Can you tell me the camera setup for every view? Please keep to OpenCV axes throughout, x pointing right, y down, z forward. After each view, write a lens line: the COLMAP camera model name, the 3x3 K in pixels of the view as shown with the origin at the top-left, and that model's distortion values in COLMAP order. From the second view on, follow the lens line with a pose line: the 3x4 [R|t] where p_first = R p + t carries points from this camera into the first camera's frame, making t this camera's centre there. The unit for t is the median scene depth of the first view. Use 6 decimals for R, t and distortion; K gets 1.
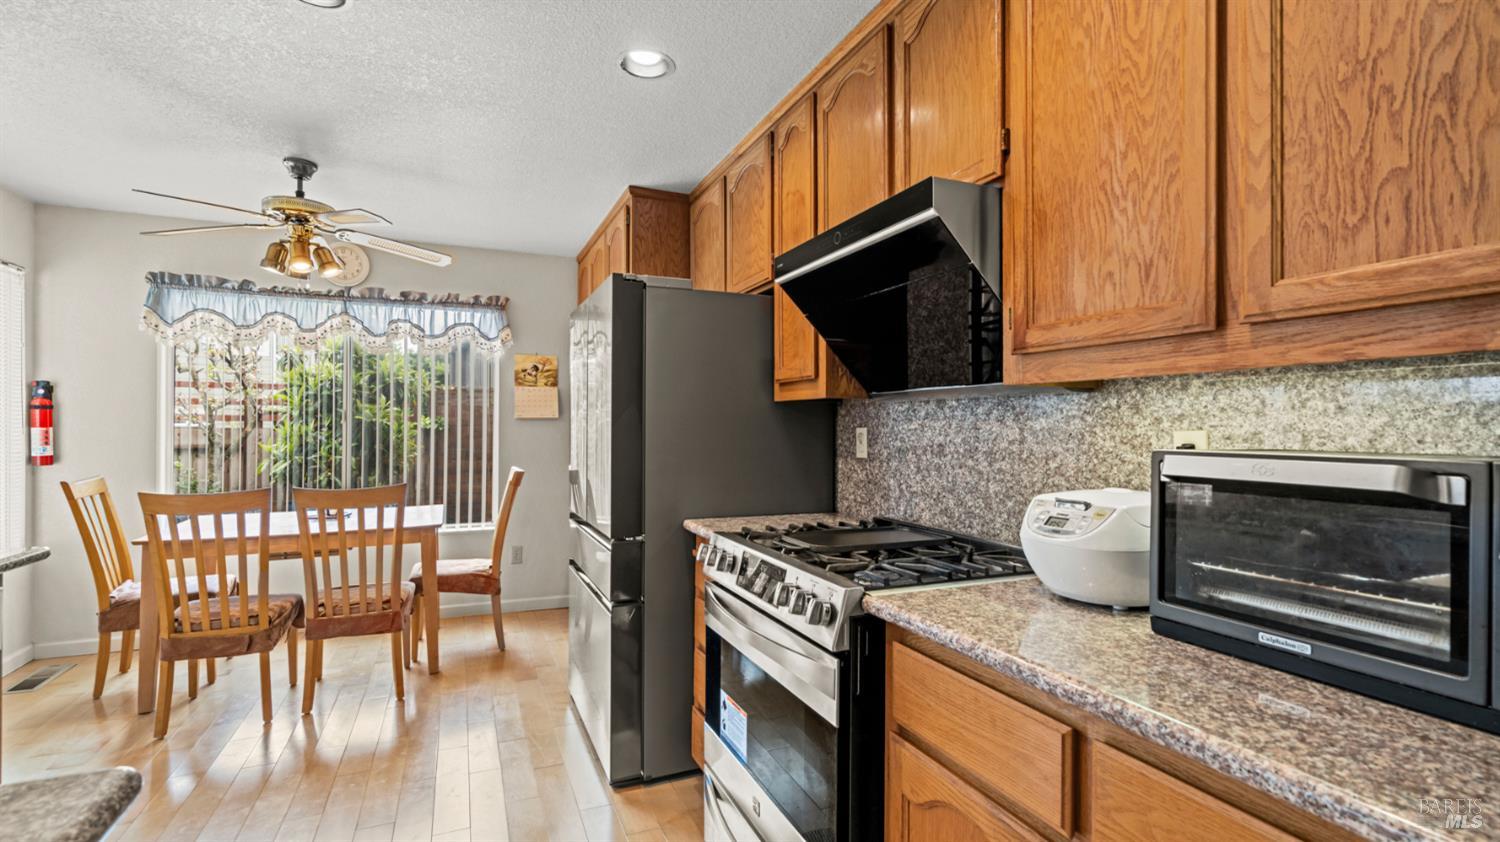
lens RADIAL K [[681.8, 0, 740.3], [0, 681.8, 418.5], [0, 0, 1]] dist [-0.032082, 0.010445]
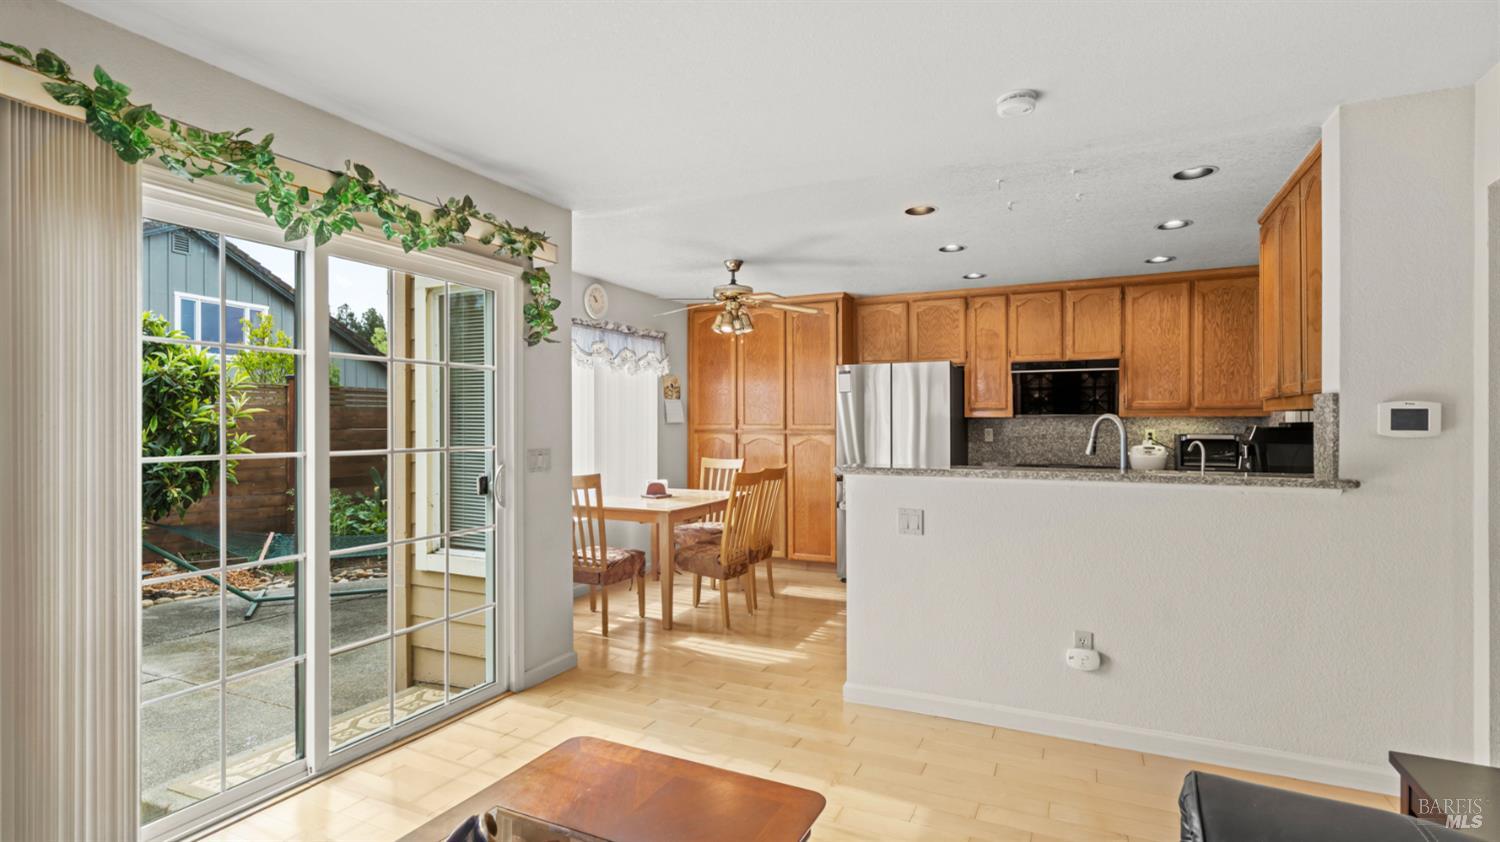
lens RADIAL K [[710.2, 0, 755.0], [0, 710.2, 422.5], [0, 0, 1]] dist [-0.005501, -0.000303]
pose [[0.748237, 0.000343, 0.663432, -2.572758], [-0.005553, 0.999968, 0.005745, -0.022096], [-0.663409, -0.007983, 0.748215, -0.382389]]
